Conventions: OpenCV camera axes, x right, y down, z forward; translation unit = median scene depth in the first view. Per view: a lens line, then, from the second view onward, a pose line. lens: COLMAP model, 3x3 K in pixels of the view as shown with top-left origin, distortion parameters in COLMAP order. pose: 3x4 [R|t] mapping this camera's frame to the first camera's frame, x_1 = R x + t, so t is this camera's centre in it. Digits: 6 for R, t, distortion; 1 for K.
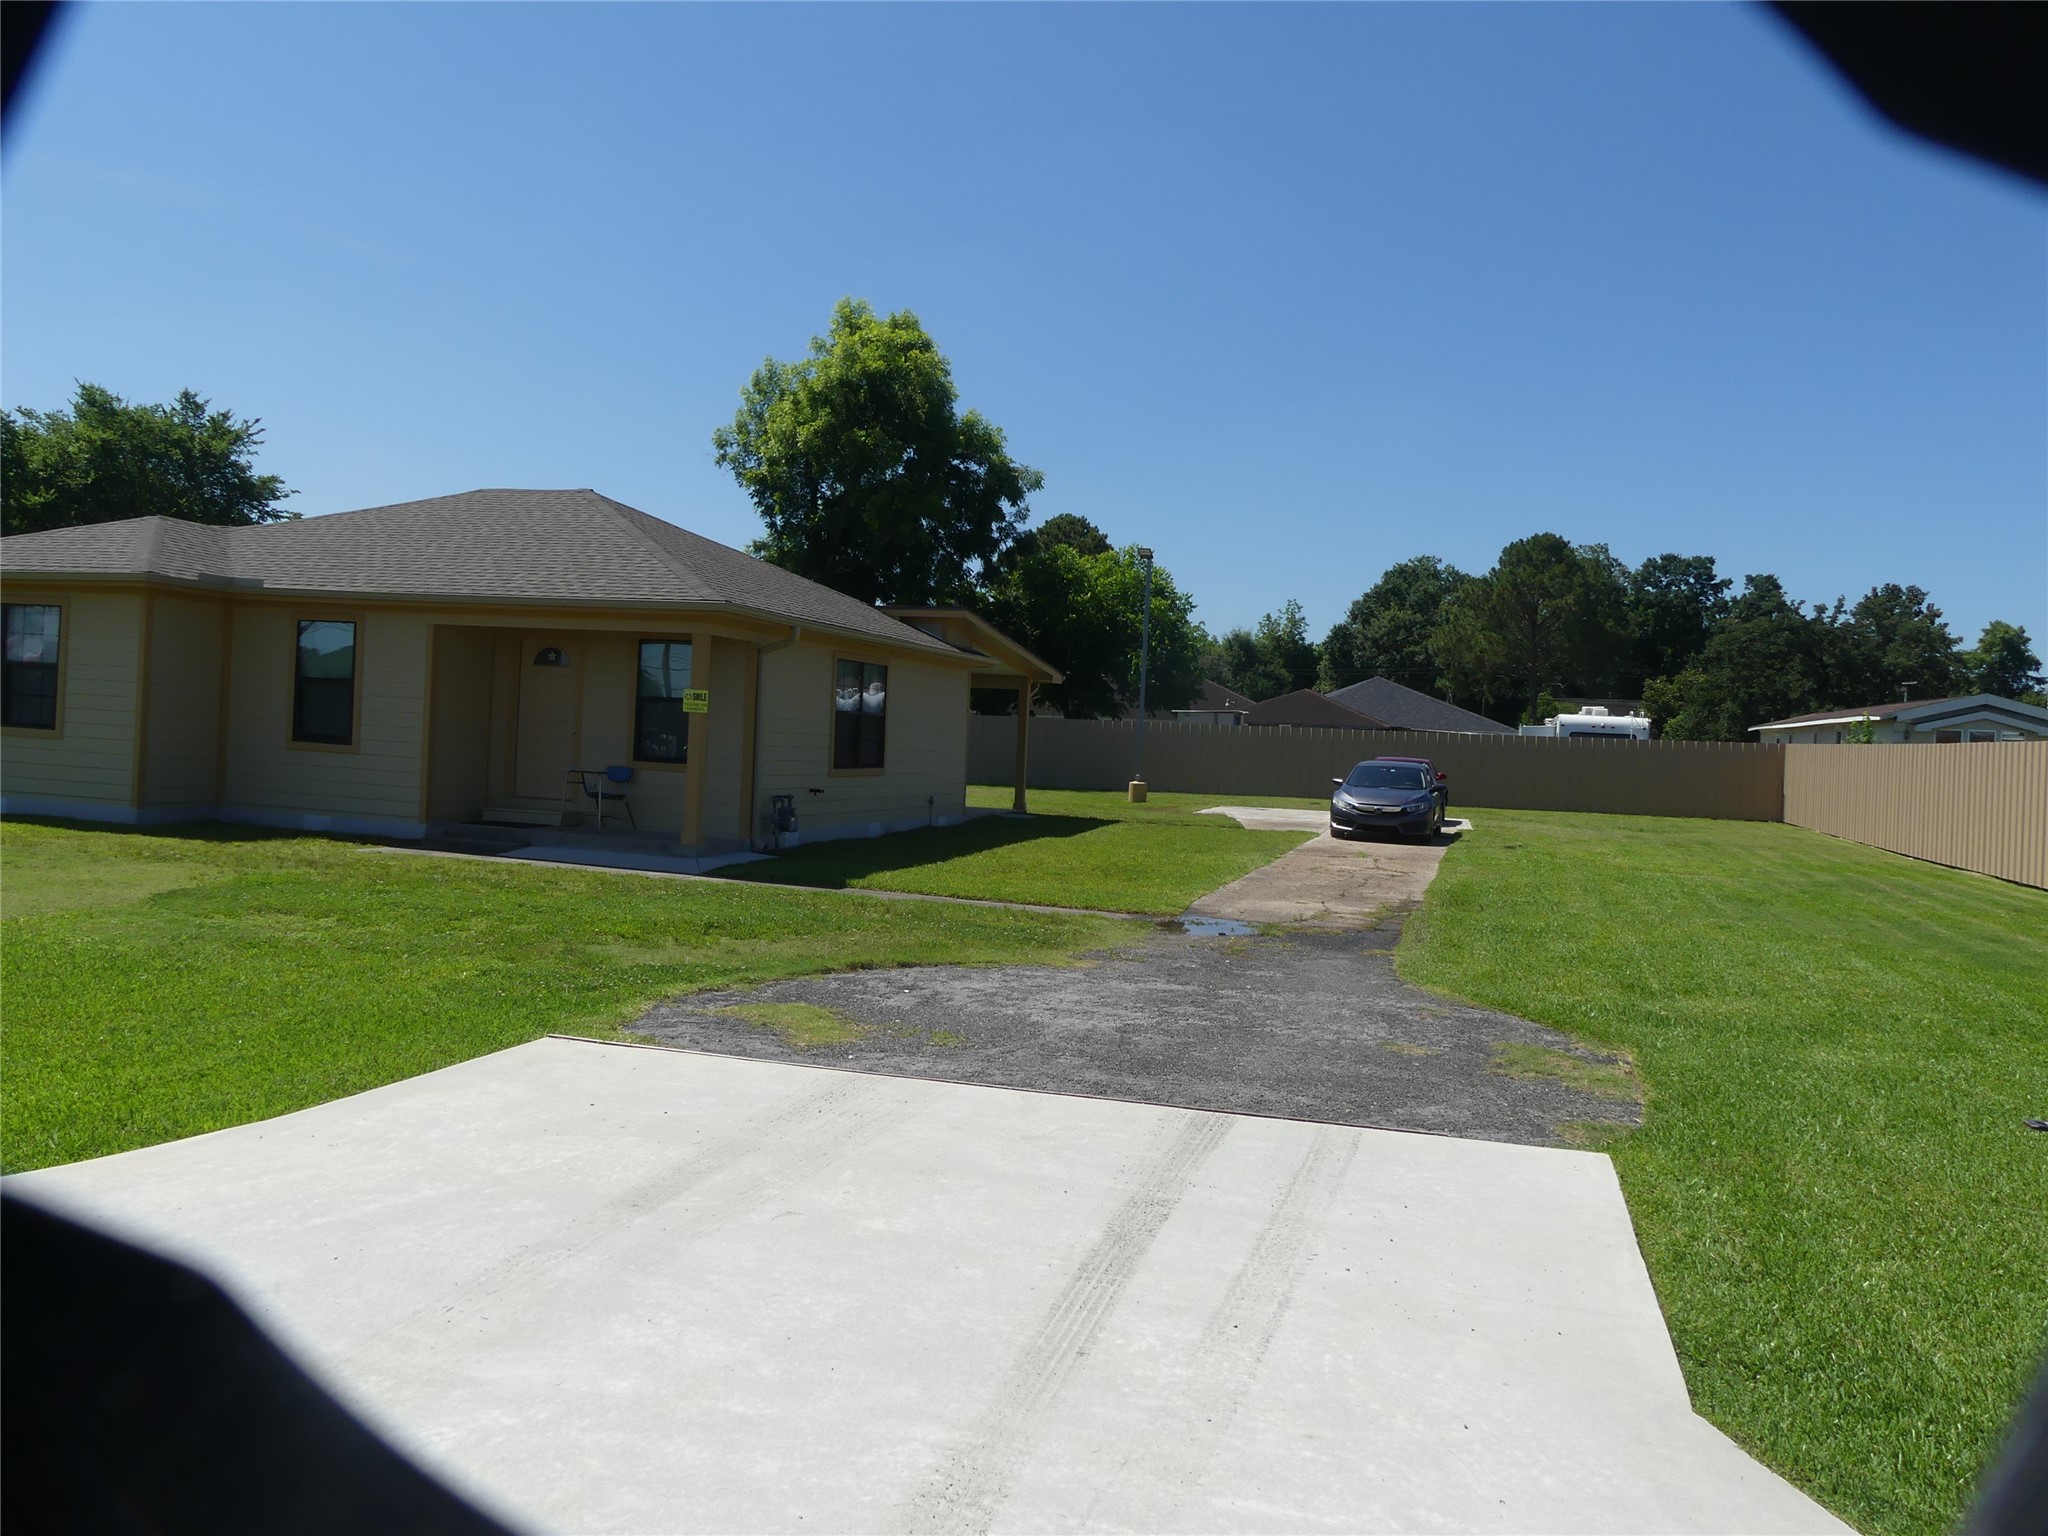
lens RADIAL K [[1607.6, 0, 1027.1], [0, 1607.6, 778.0], [0, 0, 1]] dist [0.005352, -0.006833]
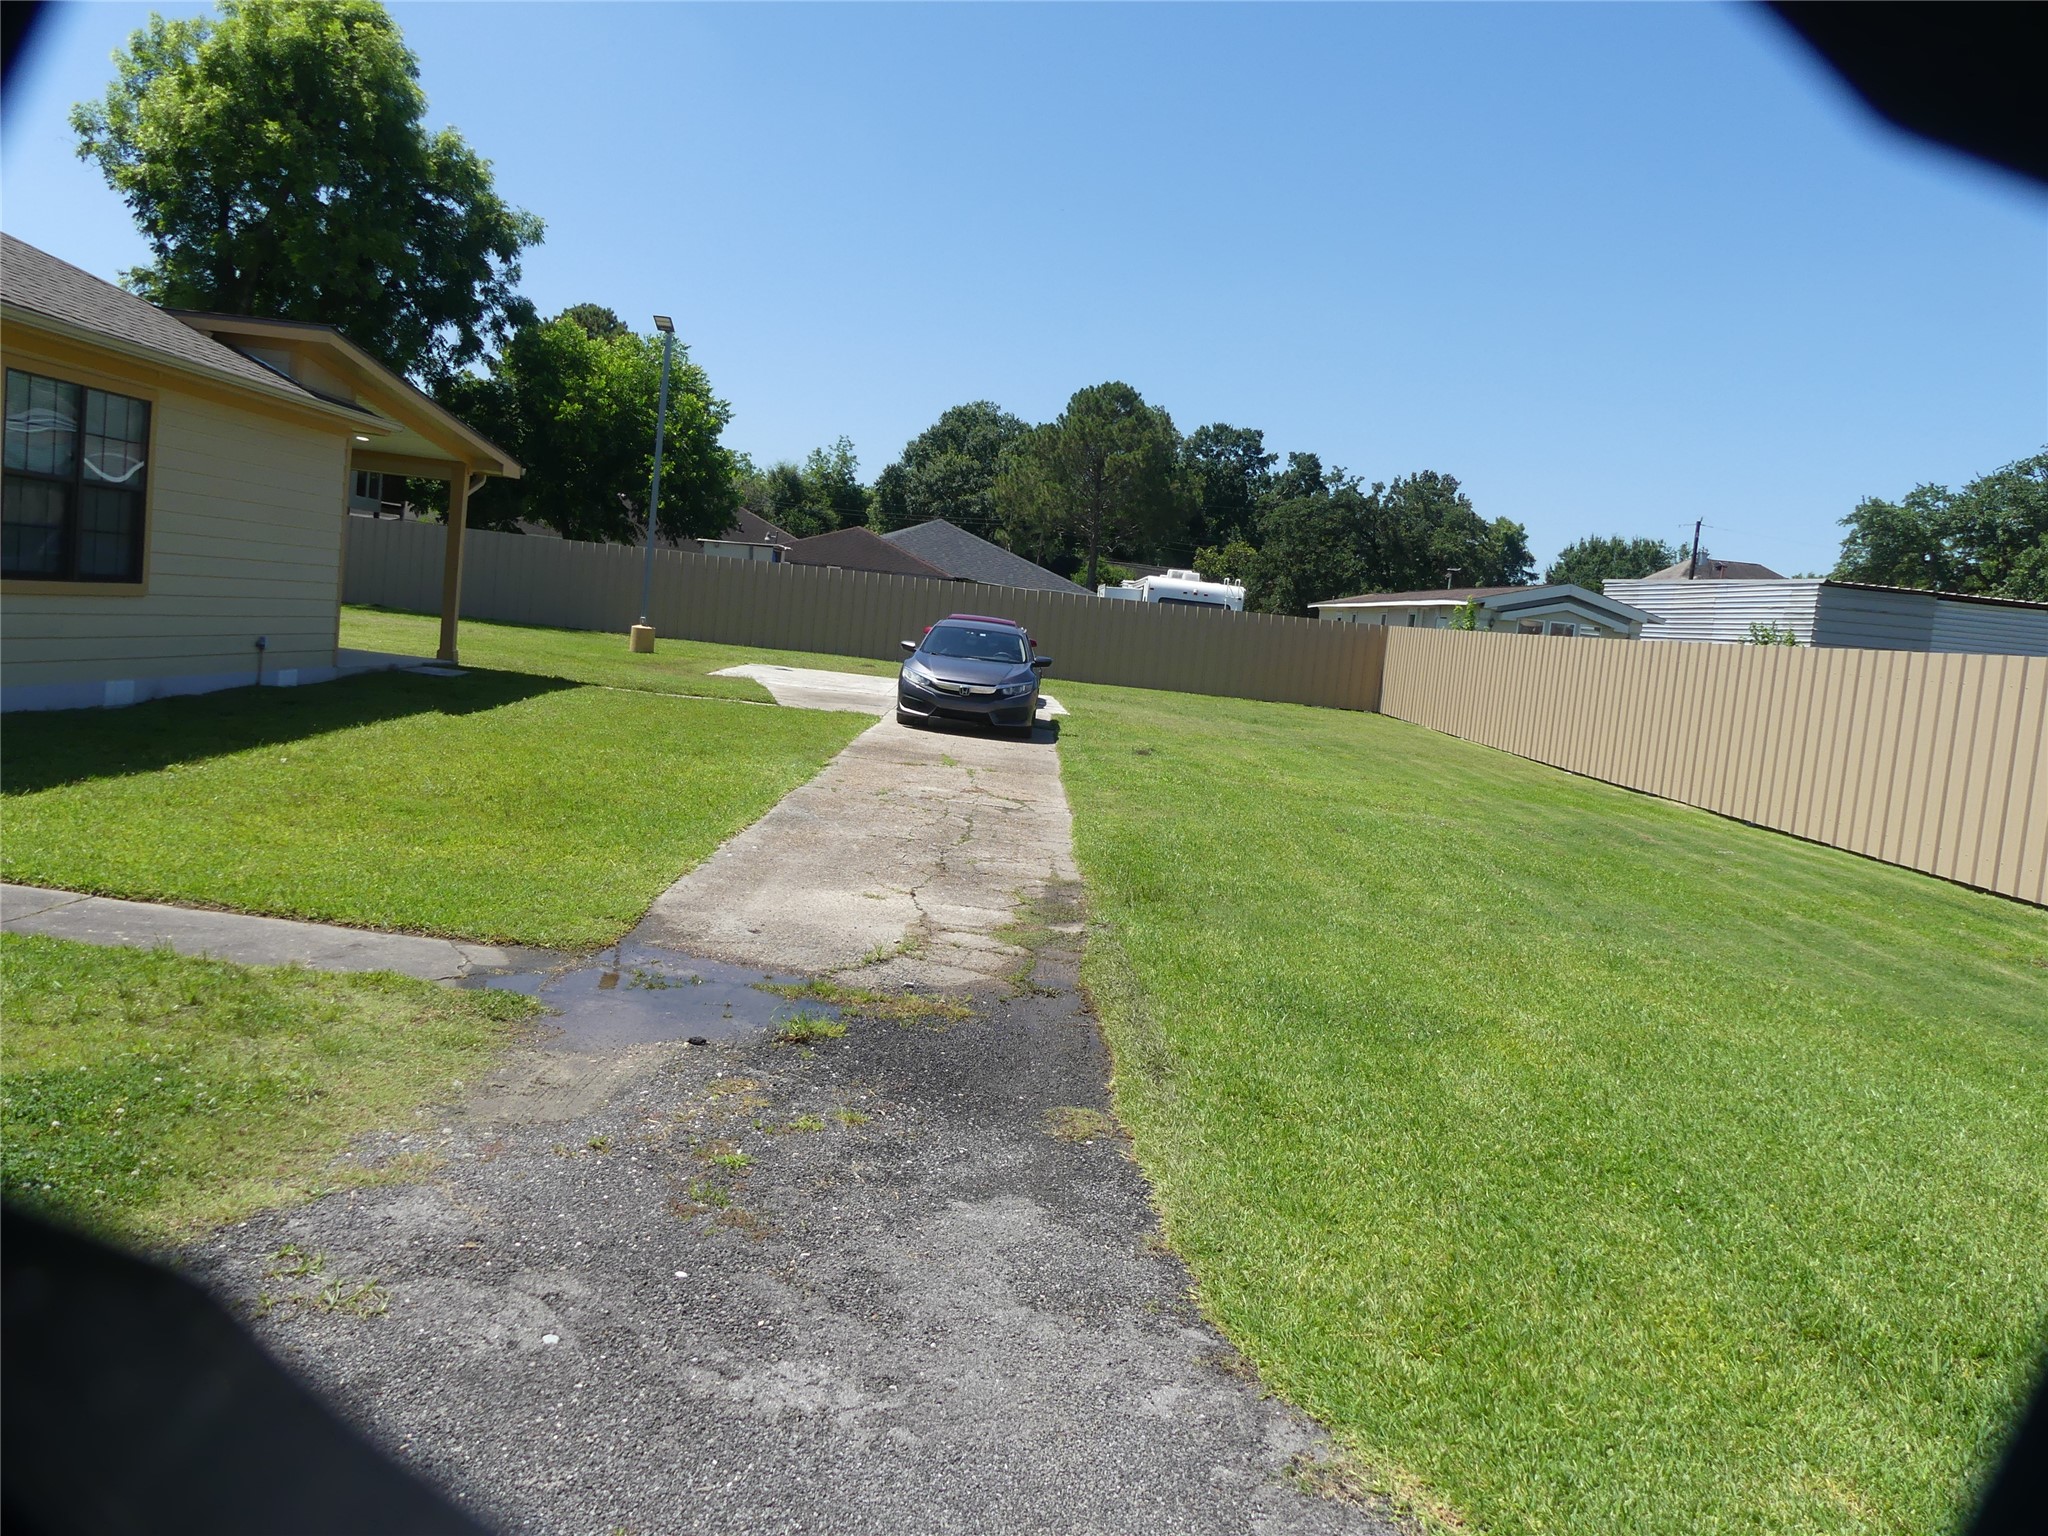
lens RADIAL K [[1607.6, 0, 1040.8], [0, 1607.6, 764.5], [0, 0, 1]] dist [0.005352, -0.006833]
pose [[0.955896, 0.033584, 0.291777, 0.027667], [-0.059077, 0.995122, 0.079003, -0.003683], [-0.287701, -0.092756, 0.953218, 0.196638]]
